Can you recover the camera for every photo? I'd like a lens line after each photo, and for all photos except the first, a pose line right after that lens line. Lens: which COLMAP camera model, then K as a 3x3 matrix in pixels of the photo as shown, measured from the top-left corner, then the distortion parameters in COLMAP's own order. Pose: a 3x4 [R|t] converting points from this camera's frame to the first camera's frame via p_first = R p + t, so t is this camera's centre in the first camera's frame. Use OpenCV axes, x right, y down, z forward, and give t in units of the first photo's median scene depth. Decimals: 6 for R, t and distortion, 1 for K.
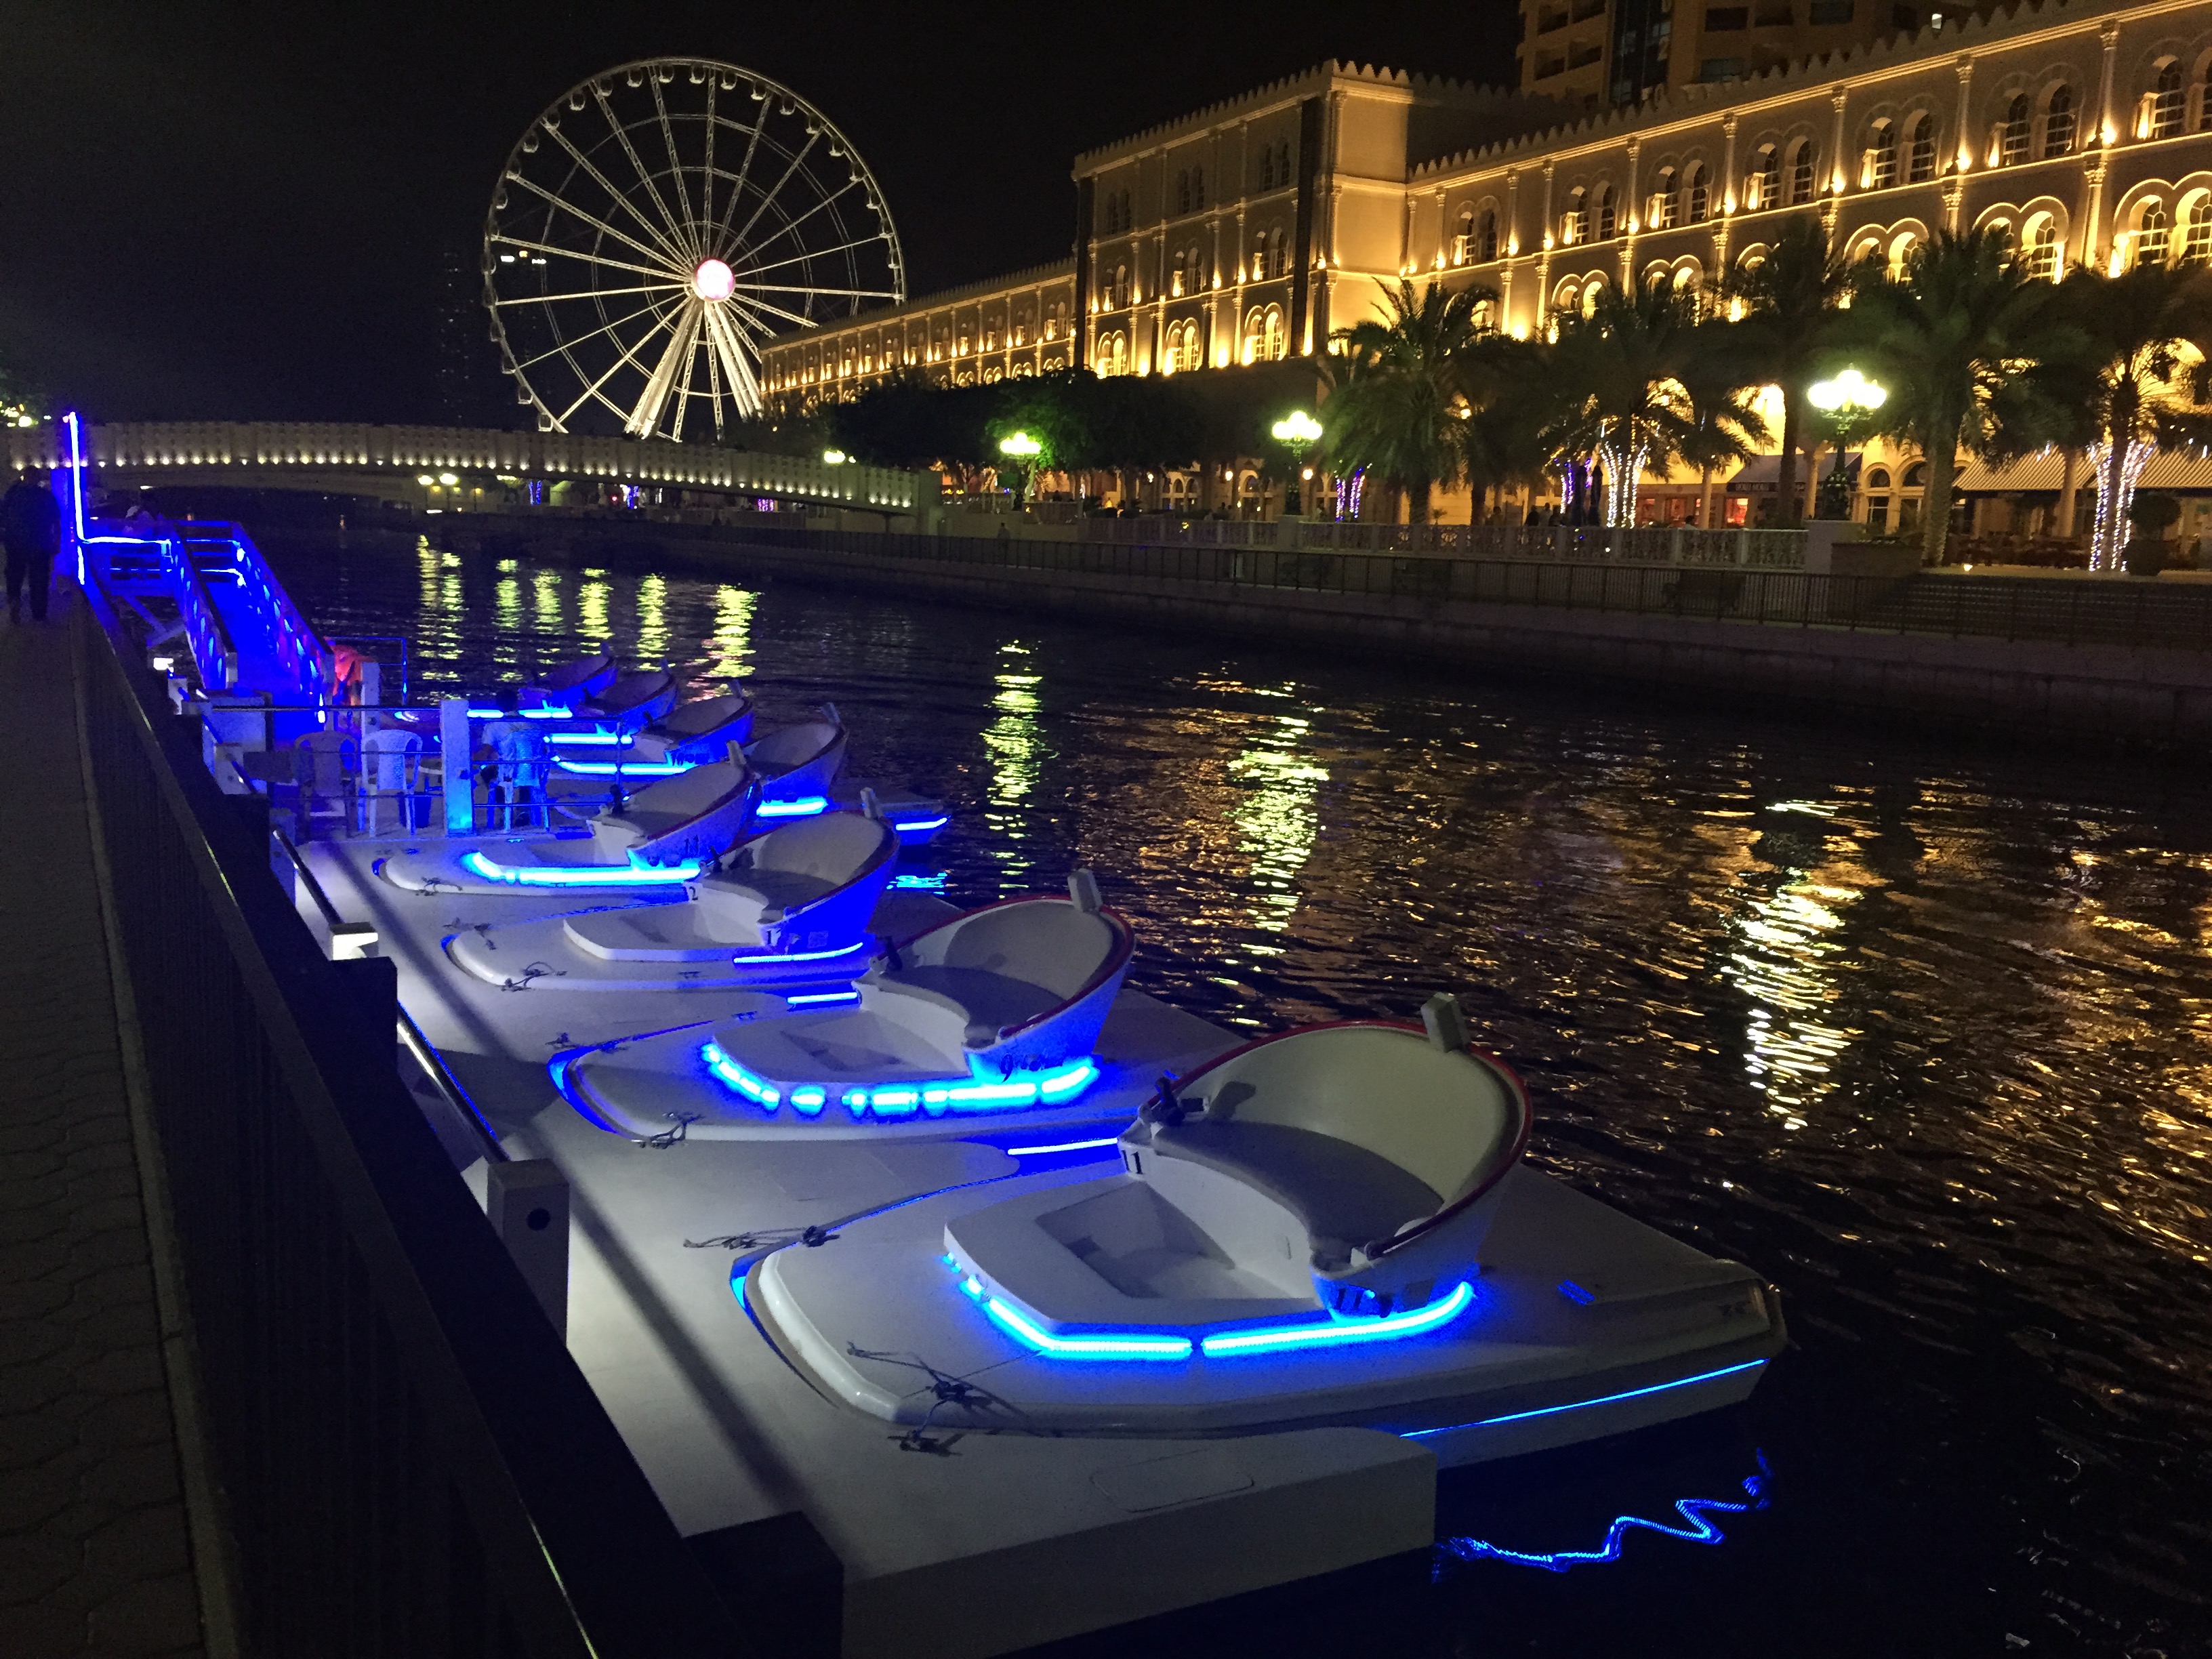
lens RADIAL K [[1880.3, 0, 1108.7], [0, 1880.3, 854.2], [0, 0, 1]] dist [0.043120, -0.004191]
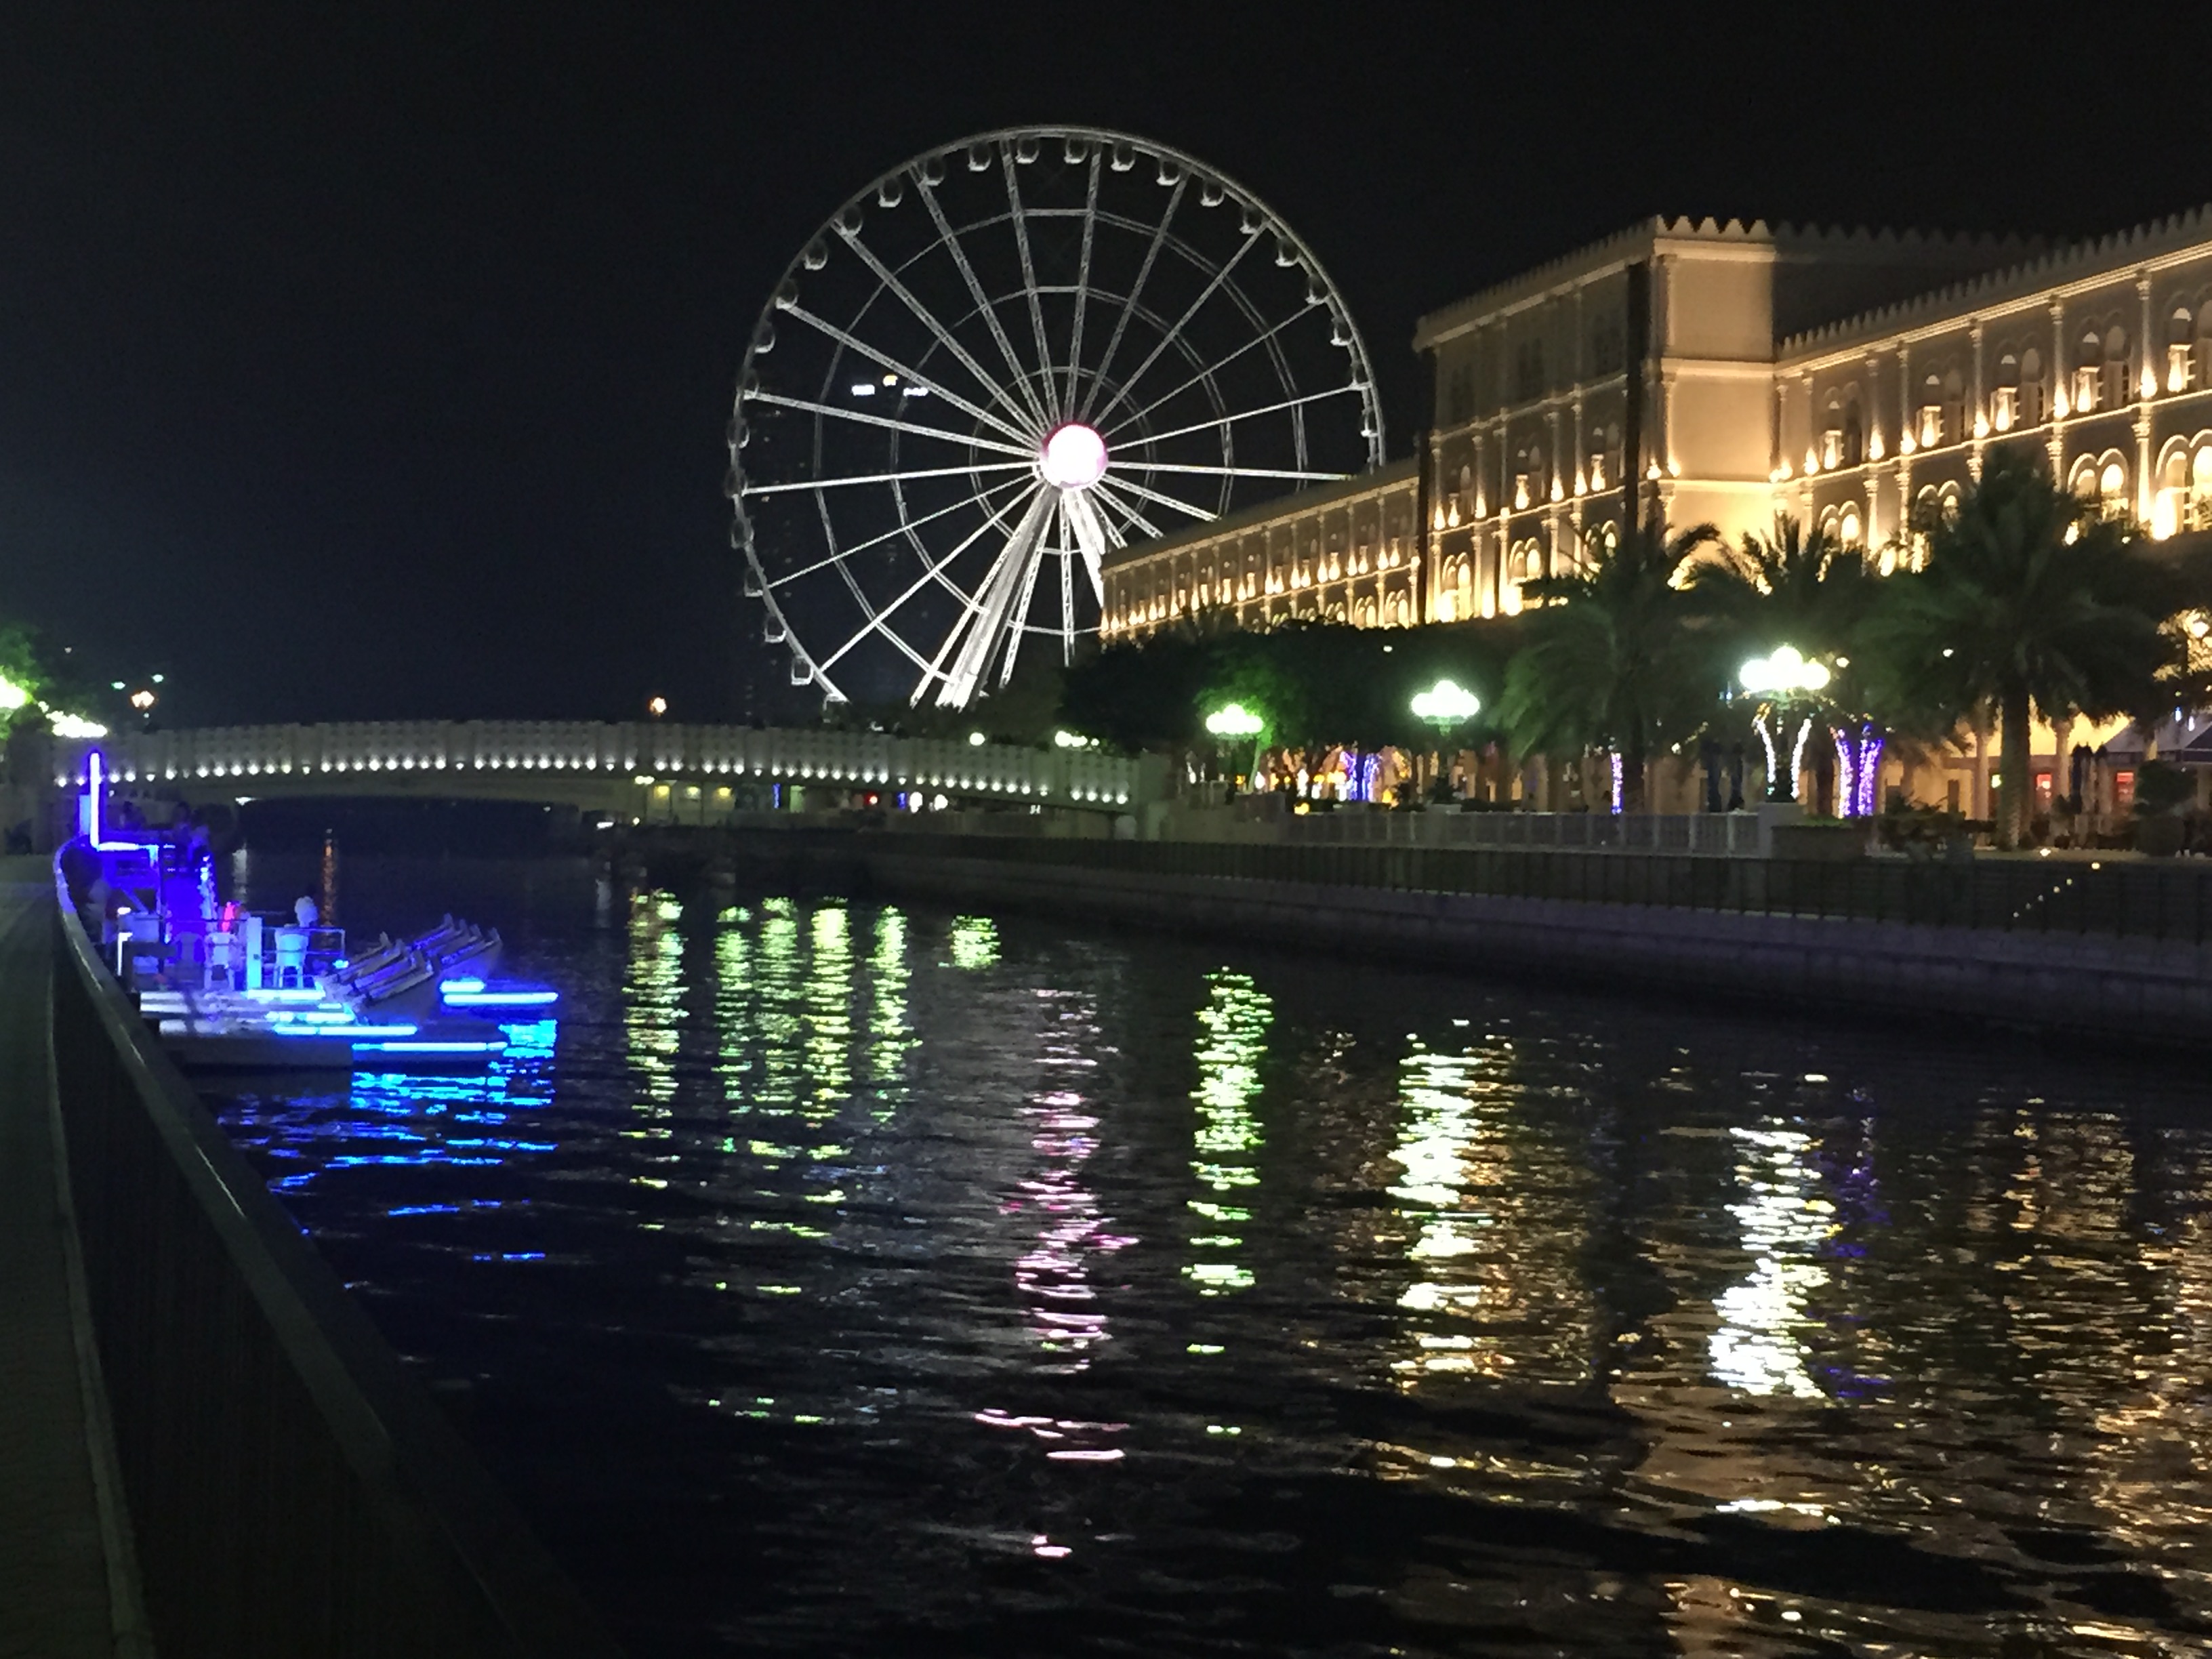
lens RADIAL K [[3714.5, 0, 1106.0], [0, 3714.5, 829.5], [0, 0, 1]] dist [-0.183162, 2.070879]
pose [[0.971320, -0.018839, -0.237028, 0.240902], [-0.022587, 0.985038, -0.170851, 0.078575], [0.236700, 0.171304, 0.956362, -0.413076]]
